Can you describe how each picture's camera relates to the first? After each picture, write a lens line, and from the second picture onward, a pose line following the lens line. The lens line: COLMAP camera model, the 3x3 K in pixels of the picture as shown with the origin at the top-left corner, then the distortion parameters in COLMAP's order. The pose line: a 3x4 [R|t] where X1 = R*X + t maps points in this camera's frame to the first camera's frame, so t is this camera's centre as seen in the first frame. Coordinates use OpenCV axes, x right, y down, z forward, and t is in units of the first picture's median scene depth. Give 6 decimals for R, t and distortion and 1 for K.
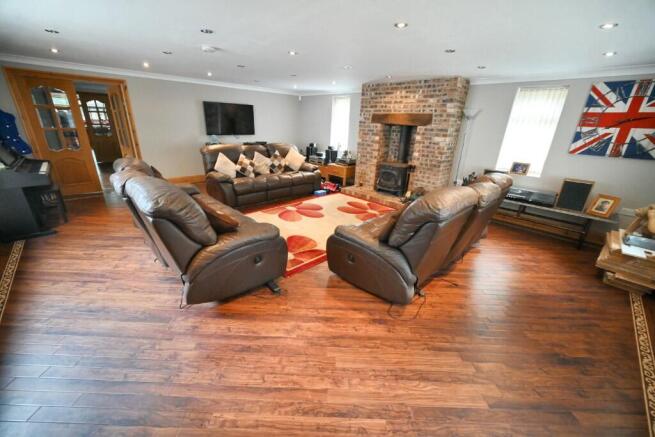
lens RADIAL K [[256.1, 0, 323.6], [0, 256.1, 218.1], [0, 0, 1]] dist [-0.007674, 0.000026]
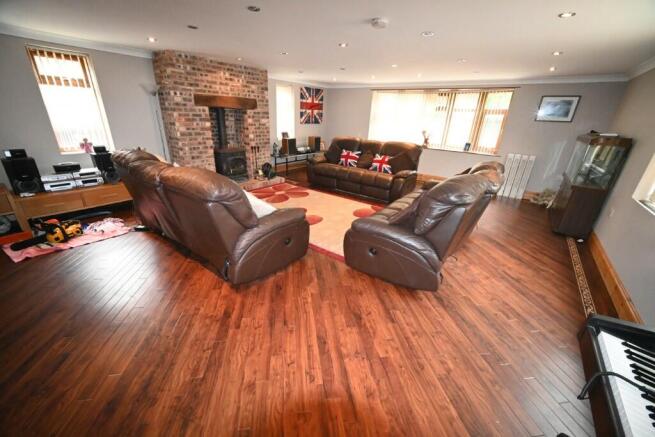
lens RADIAL K [[256.1, 0, 327.0], [0, 256.1, 218.0], [0, 0, 1]] dist [-0.007674, 0.000026]
pose [[-0.140145, -0.405352, 0.903354, -0.849368], [0.307430, 0.849451, 0.428859, -0.333741], [-0.941194, 0.337821, 0.005571, 0.838569]]
